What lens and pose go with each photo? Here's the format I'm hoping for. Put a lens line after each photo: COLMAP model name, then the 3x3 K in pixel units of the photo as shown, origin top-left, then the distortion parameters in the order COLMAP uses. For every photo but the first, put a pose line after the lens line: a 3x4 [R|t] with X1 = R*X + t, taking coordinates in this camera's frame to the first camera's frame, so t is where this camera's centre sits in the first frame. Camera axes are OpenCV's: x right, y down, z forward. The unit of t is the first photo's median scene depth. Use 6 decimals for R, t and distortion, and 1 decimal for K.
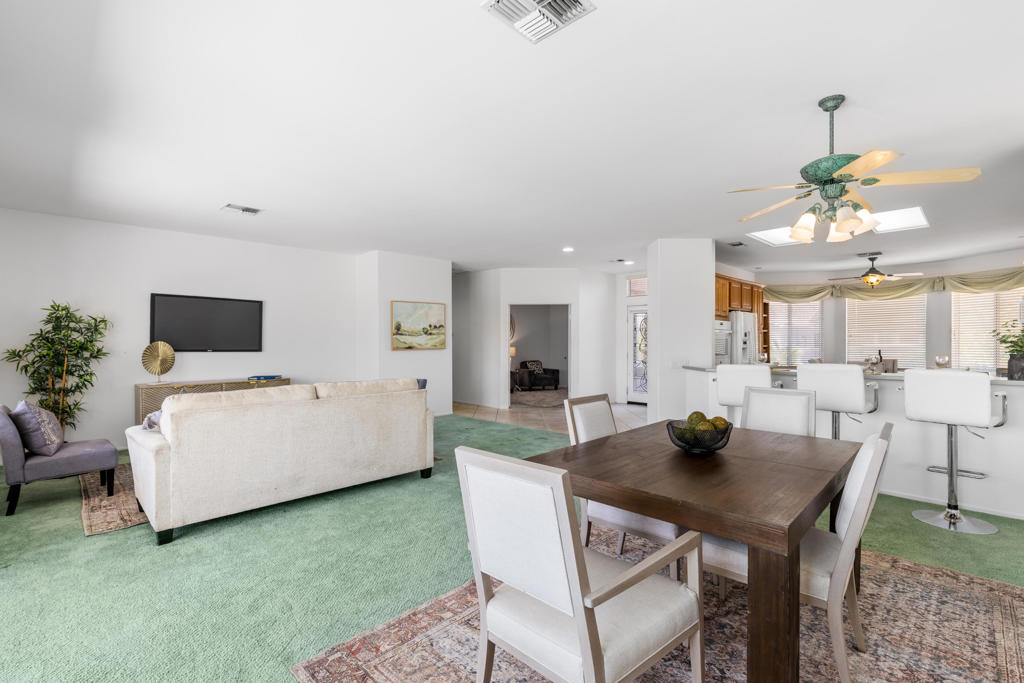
lens RADIAL K [[467.3, 0, 521.5], [0, 467.3, 341.8], [0, 0, 1]] dist [0.011098, -0.002306]
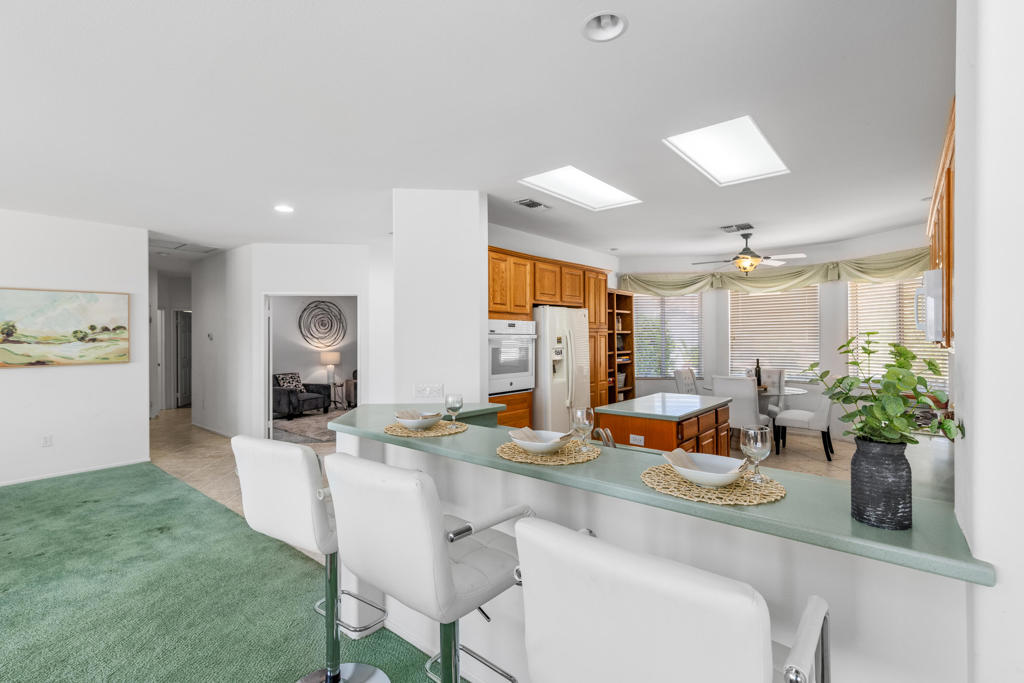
lens RADIAL K [[467.3, 0, 524.7], [0, 467.3, 332.6], [0, 0, 1]] dist [0.011098, -0.002306]
pose [[0.995884, -0.002948, 0.090594, 0.357540], [0.003824, 0.999948, -0.009504, -0.020074], [-0.090562, 0.009811, 0.995843, 0.320569]]
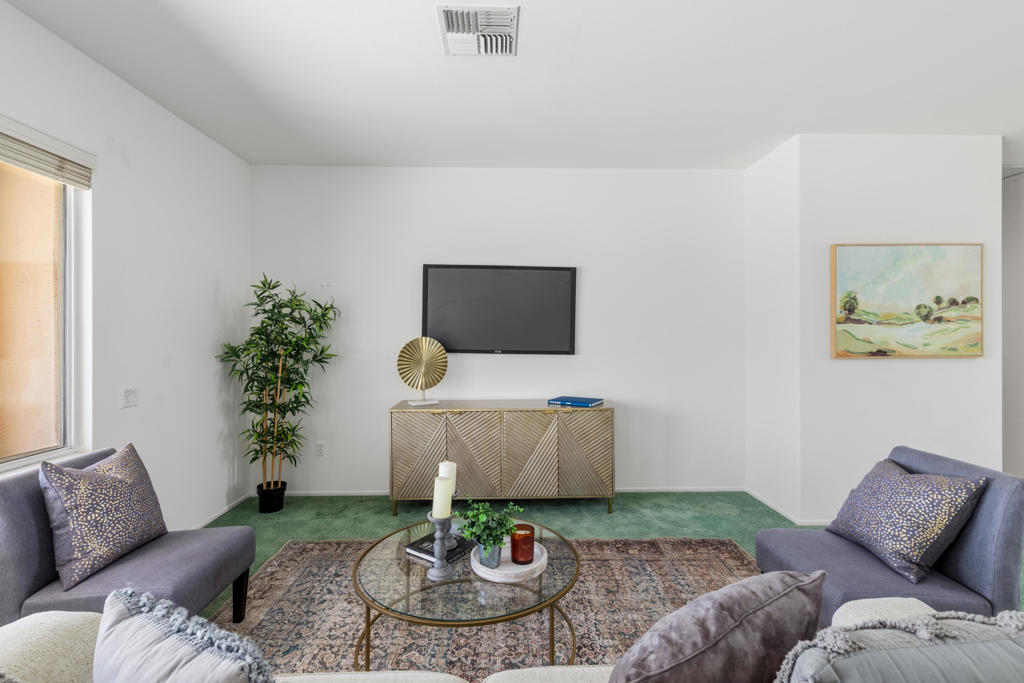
lens RADIAL K [[467.3, 0, 505.7], [0, 467.3, 337.3], [0, 0, 1]] dist [0.011098, -0.002306]
pose [[0.704724, 0.004631, -0.709467, -0.180171], [-0.003447, 0.999989, 0.003103, -0.001720], [0.709473, 0.000259, 0.704732, 0.470300]]
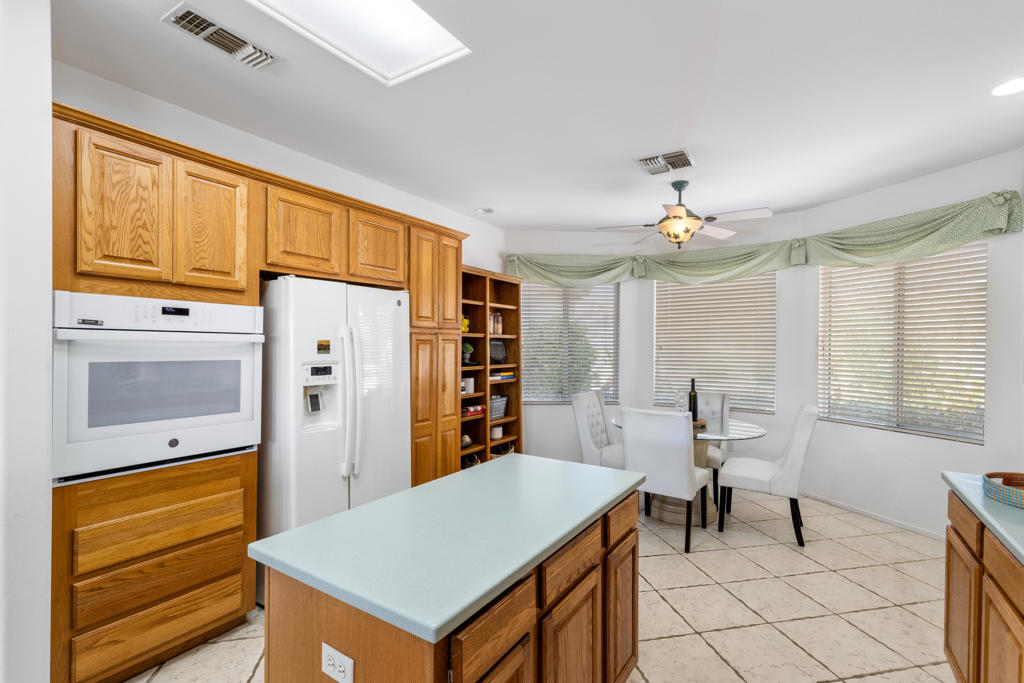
lens RADIAL K [[467.3, 0, 519.8], [0, 467.3, 346.9], [0, 0, 1]] dist [0.011098, -0.002306]
pose [[0.978863, 0.006529, 0.204413, 0.534990], [-0.007263, 0.999970, 0.002841, -0.016927], [-0.204388, -0.004266, 0.978881, 0.618886]]
